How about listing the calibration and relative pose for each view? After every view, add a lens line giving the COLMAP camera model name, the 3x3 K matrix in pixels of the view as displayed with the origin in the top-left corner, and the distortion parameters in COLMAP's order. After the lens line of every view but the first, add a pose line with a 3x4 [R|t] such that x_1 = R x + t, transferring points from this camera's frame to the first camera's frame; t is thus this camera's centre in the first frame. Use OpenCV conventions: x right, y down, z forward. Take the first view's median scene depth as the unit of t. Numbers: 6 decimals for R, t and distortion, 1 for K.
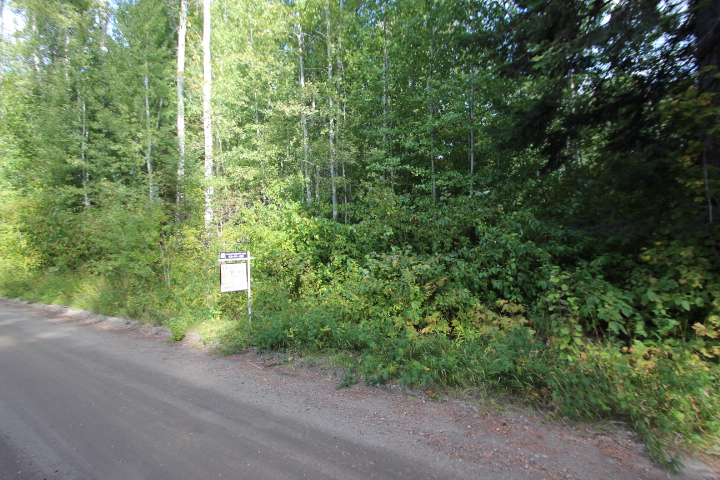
lens RADIAL K [[330.4, 0, 369.0], [0, 330.4, 238.4], [0, 0, 1]] dist [0.007732, -0.012725]
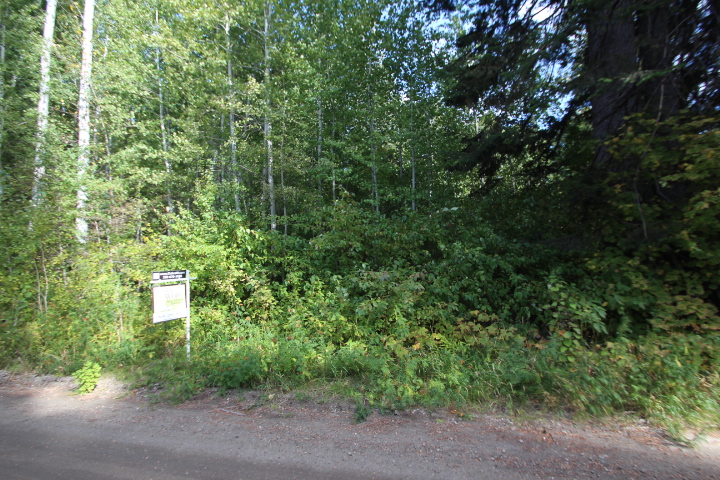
lens RADIAL K [[330.4, 0, 370.9], [0, 330.4, 241.1], [0, 0, 1]] dist [0.007732, -0.012725]
pose [[0.949690, 0.004428, 0.313161, -0.190416], [0.007850, 0.999249, -0.037934, 0.002529], [-0.313094, 0.038484, 0.948942, 0.078429]]
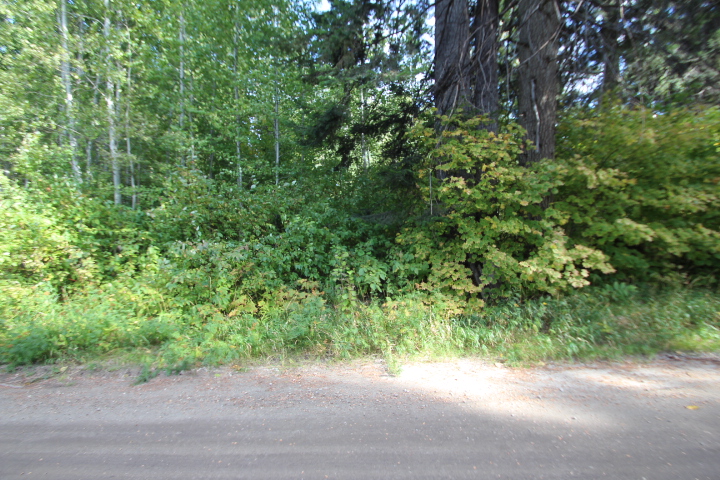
lens RADIAL K [[330.4, 0, 364.9], [0, 330.4, 236.6], [0, 0, 1]] dist [0.007732, -0.012725]
pose [[0.854834, -0.019969, 0.518518, -0.006135], [0.001747, 0.999364, 0.035608, -0.002256], [-0.518899, -0.029534, 0.854325, -0.078896]]
